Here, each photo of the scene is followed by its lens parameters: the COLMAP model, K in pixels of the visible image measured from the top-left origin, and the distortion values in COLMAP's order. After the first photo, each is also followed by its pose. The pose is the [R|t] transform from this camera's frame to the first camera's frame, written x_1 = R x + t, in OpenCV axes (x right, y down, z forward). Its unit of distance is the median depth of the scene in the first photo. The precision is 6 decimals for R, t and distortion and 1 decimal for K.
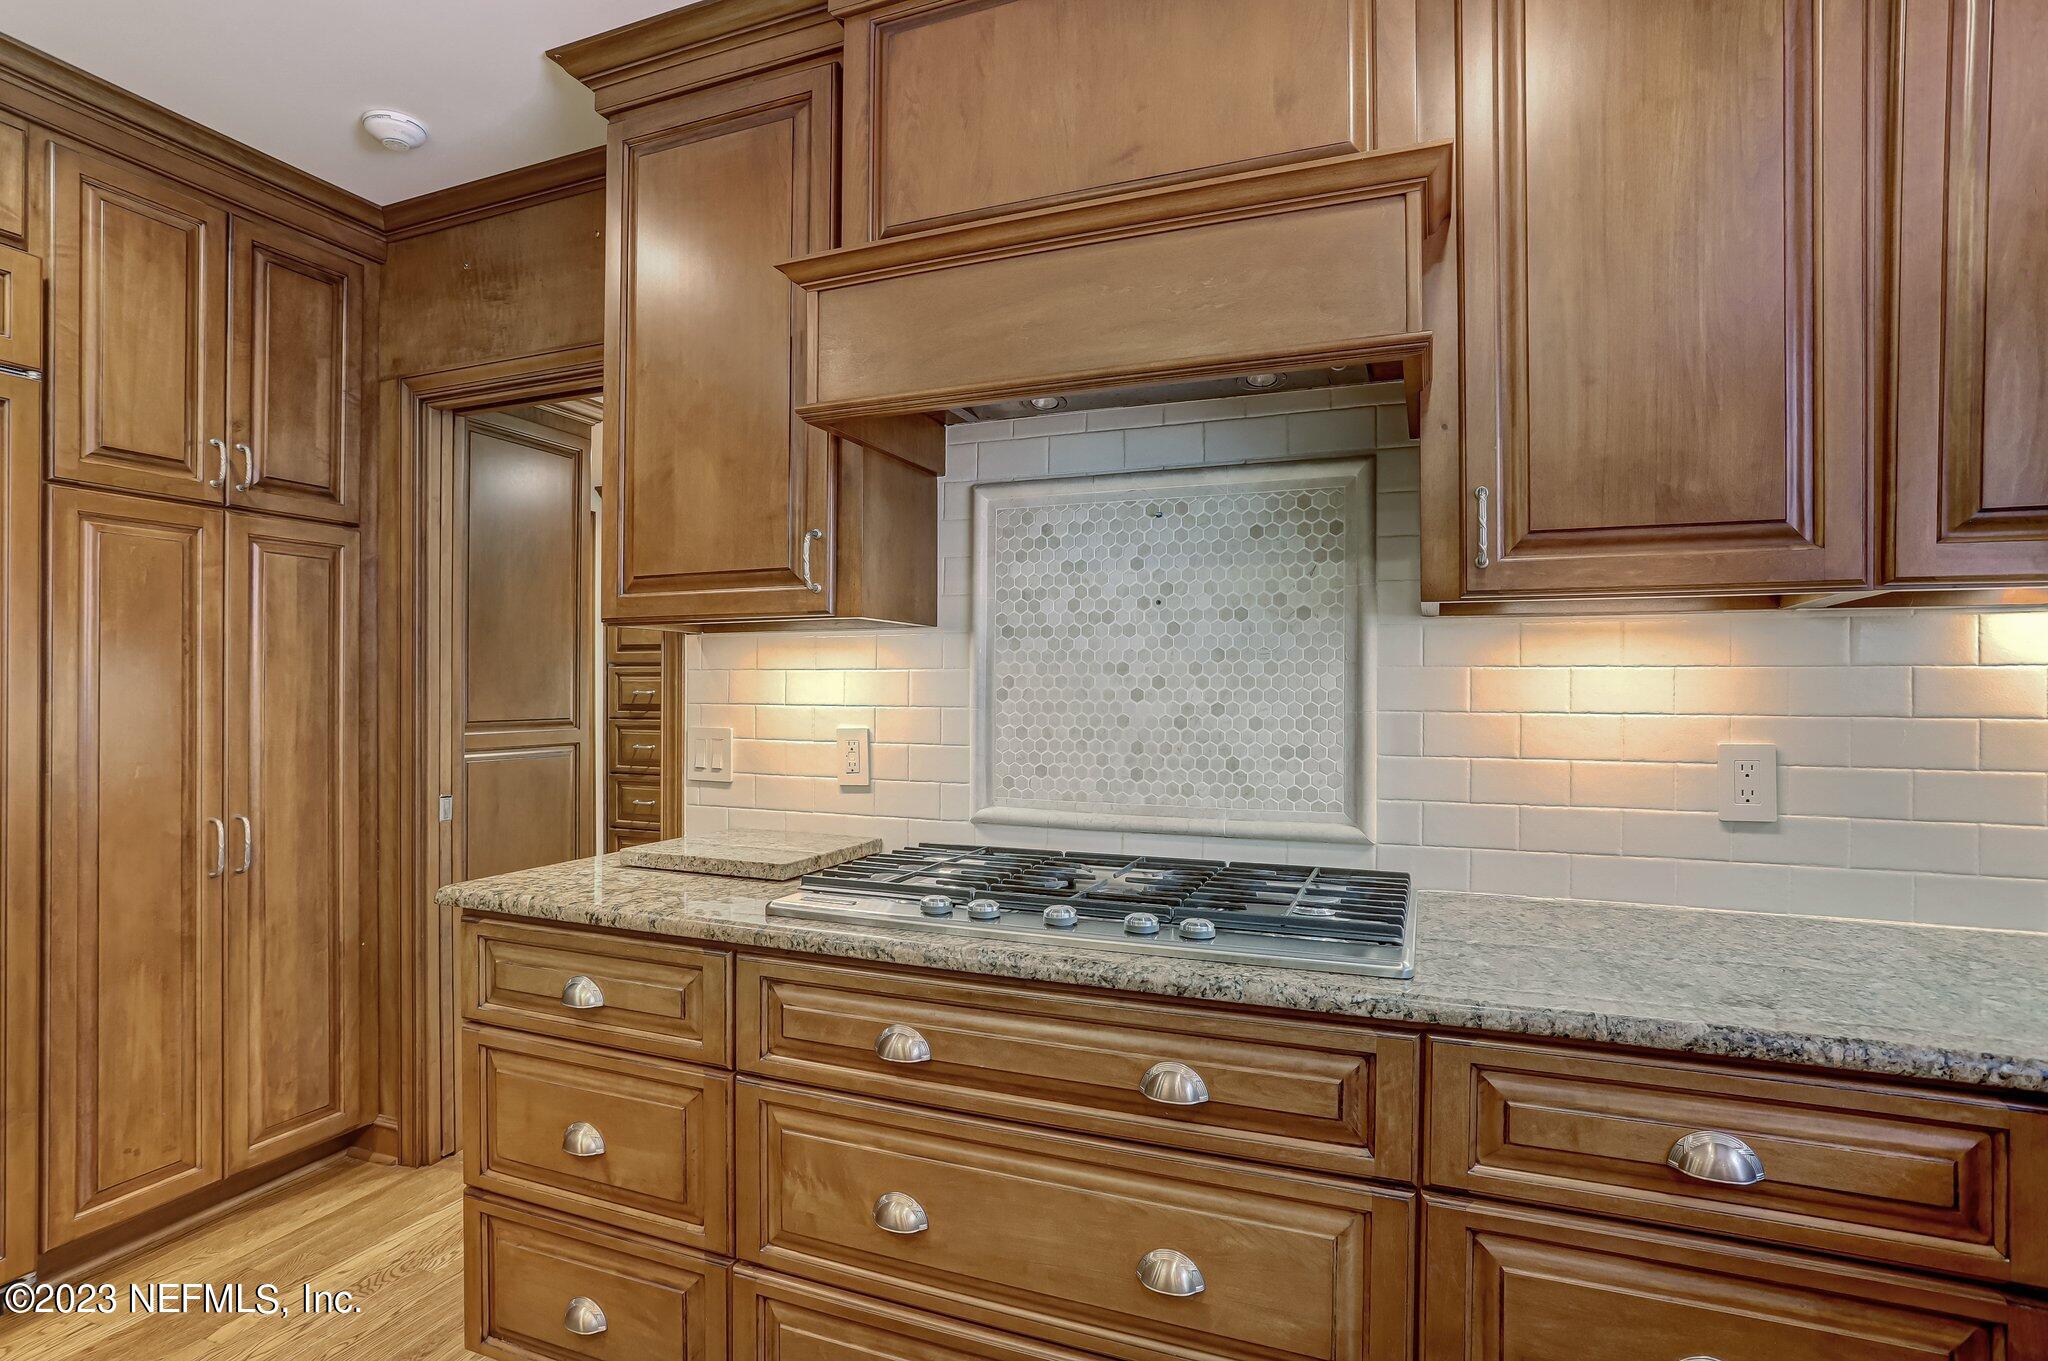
lens RADIAL K [[1032.0, 0, 998.9], [0, 1032.0, 680.7], [0, 0, 1]] dist [-0.055820, 0.031141]
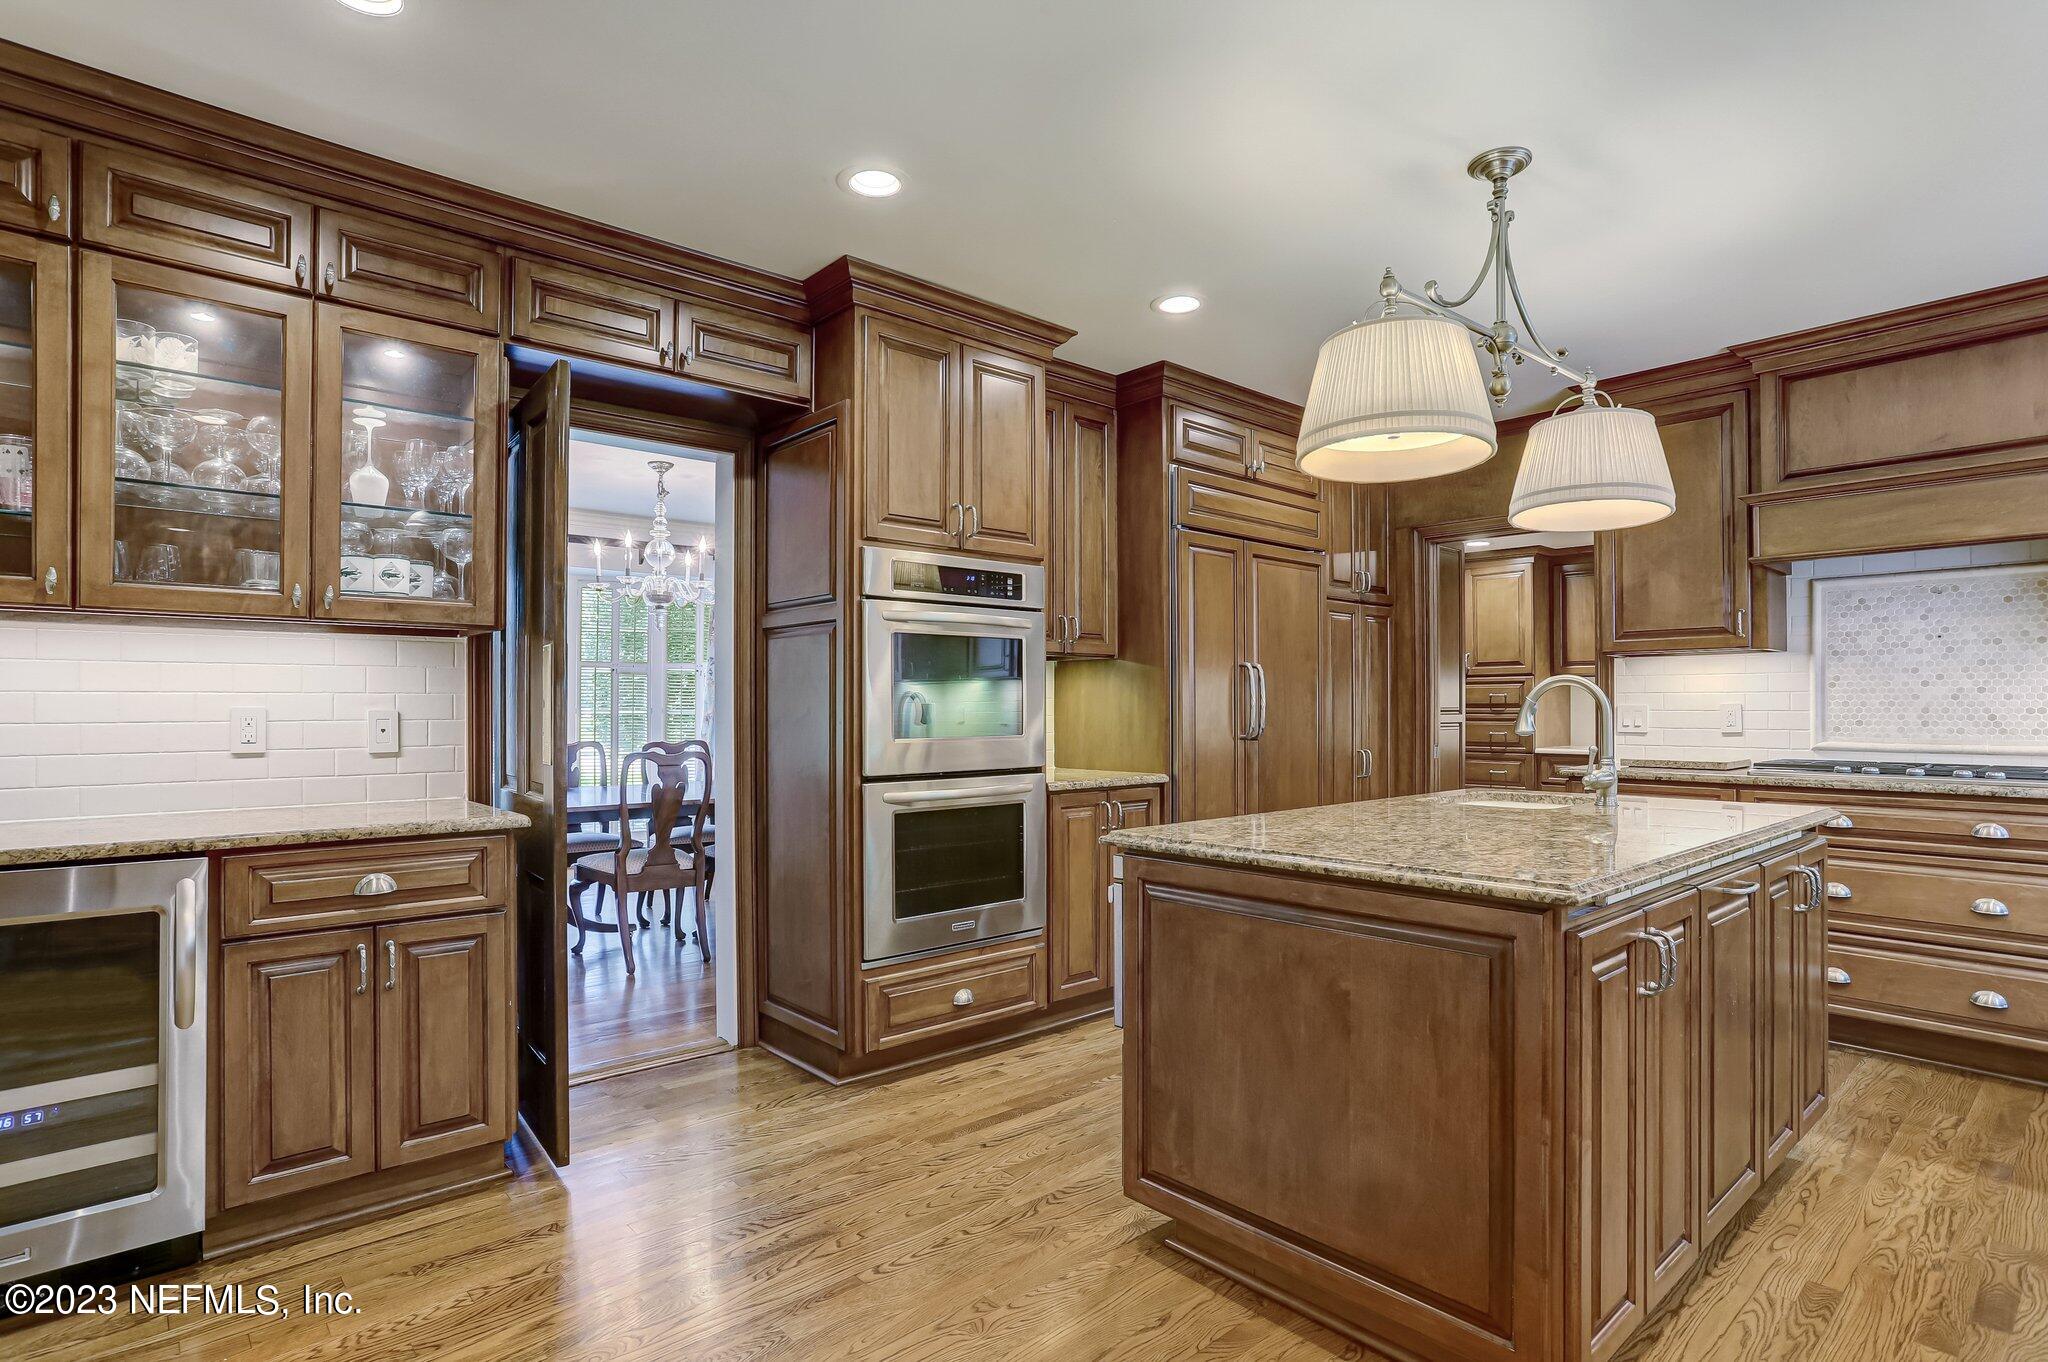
lens RADIAL K [[1026.9, 0, 1005.3], [0, 1026.9, 699.7], [0, 0, 1]] dist [-0.060668, 0.032257]
pose [[0.896303, -0.006954, -0.443387, -0.601873], [0.007501, 0.999972, -0.000521, 0.032670], [0.443378, -0.002859, 0.896330, -1.507537]]
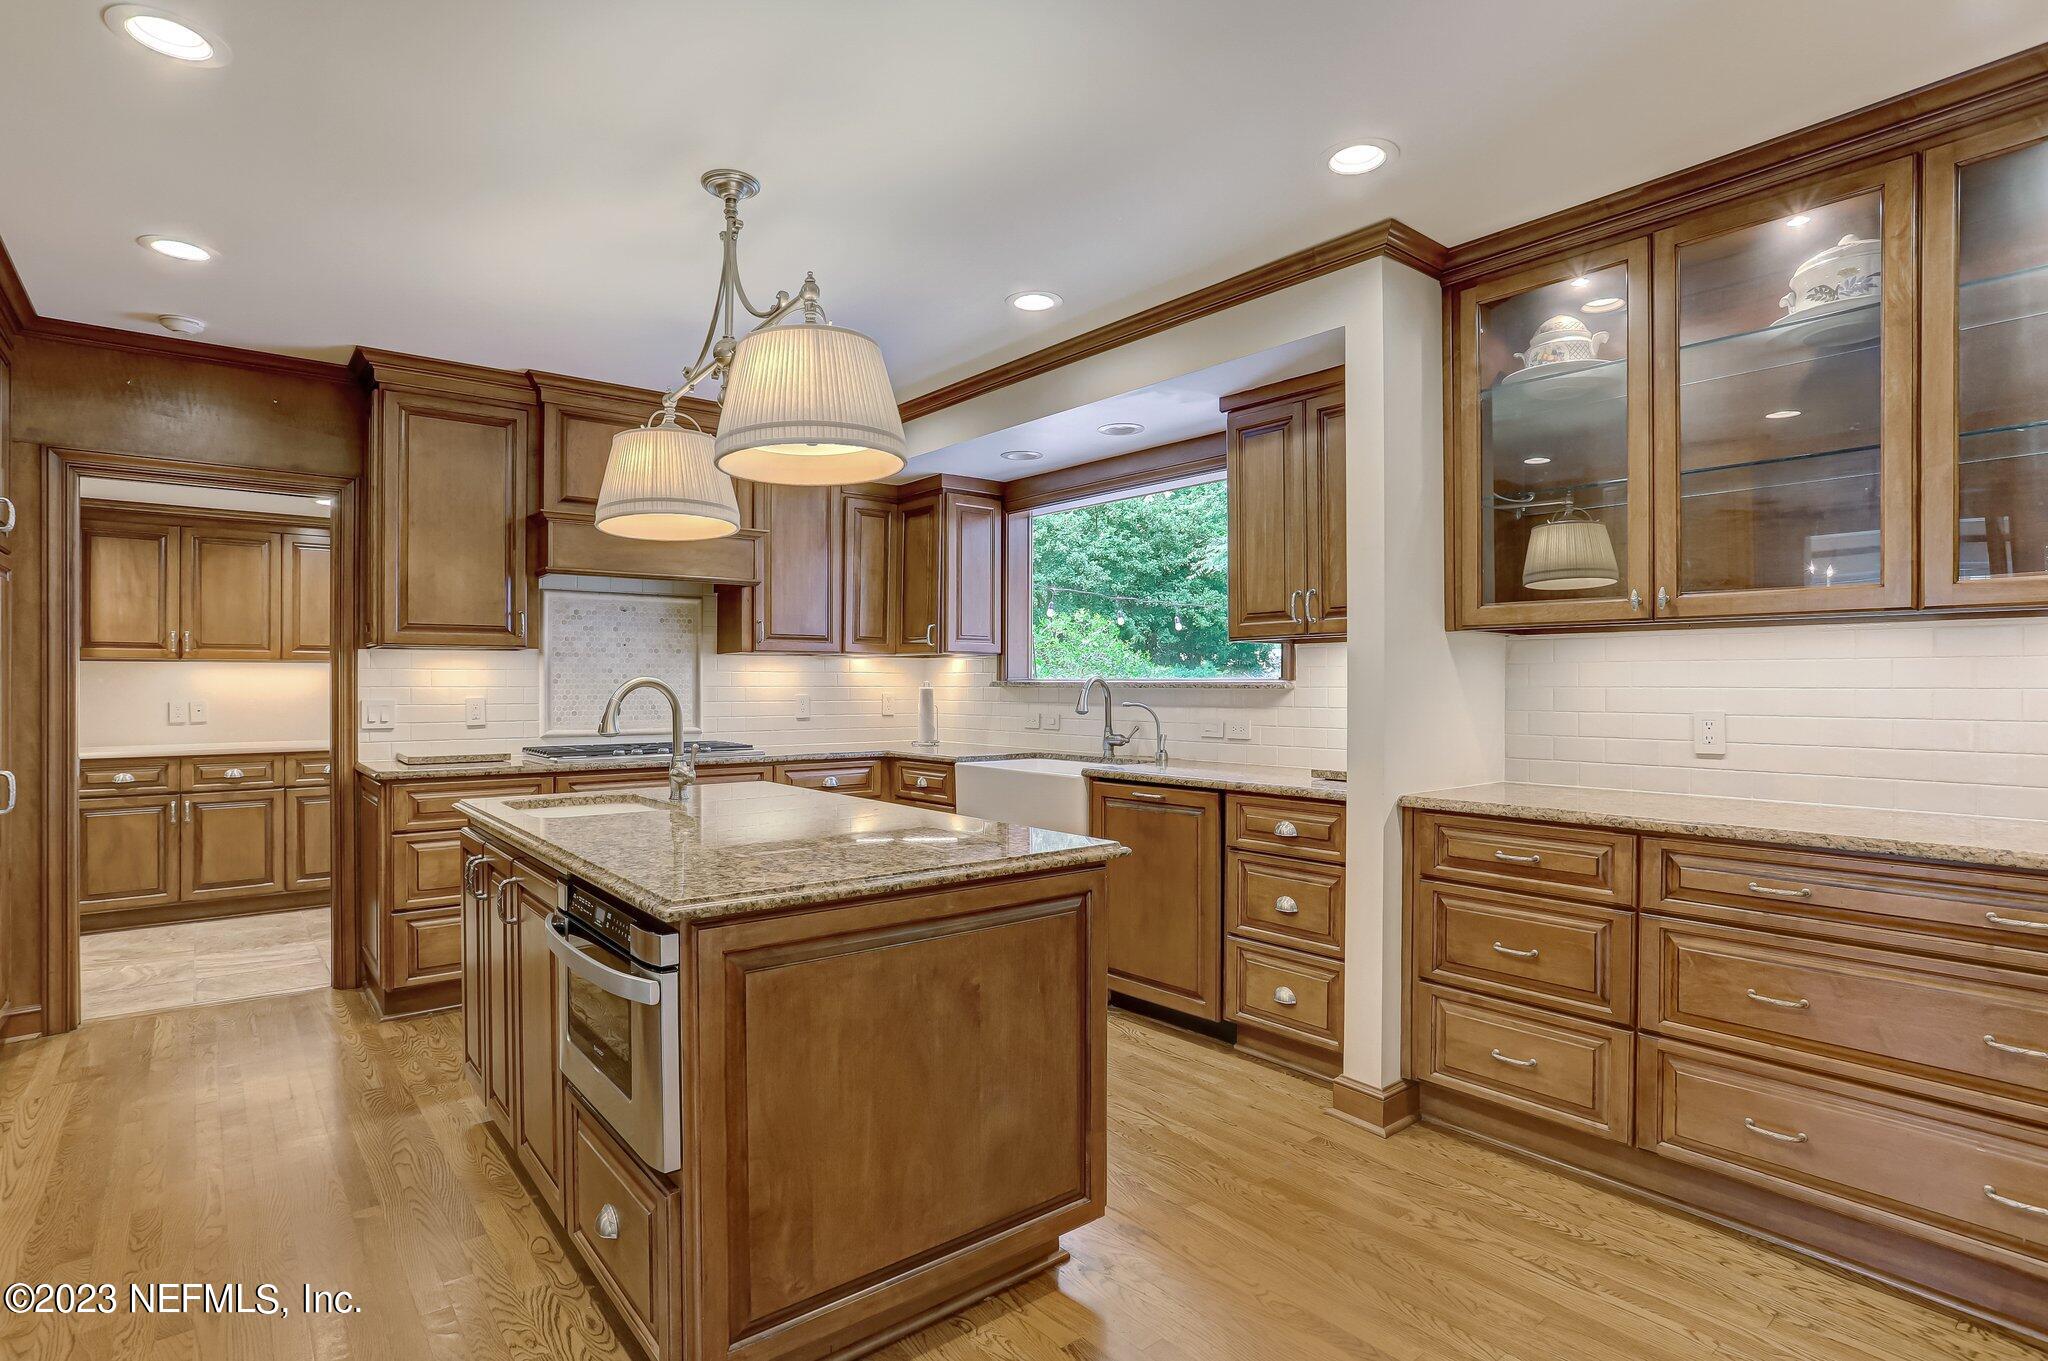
lens RADIAL K [[1032.0, 0, 998.9], [0, 1032.0, 680.7], [0, 0, 1]] dist [-0.055820, 0.031141]
pose [[0.492691, 0.000609, 0.870204, -1.588182], [-0.005208, 0.999984, 0.002249, 0.001790], [-0.870189, -0.005640, 0.492687, -1.051862]]
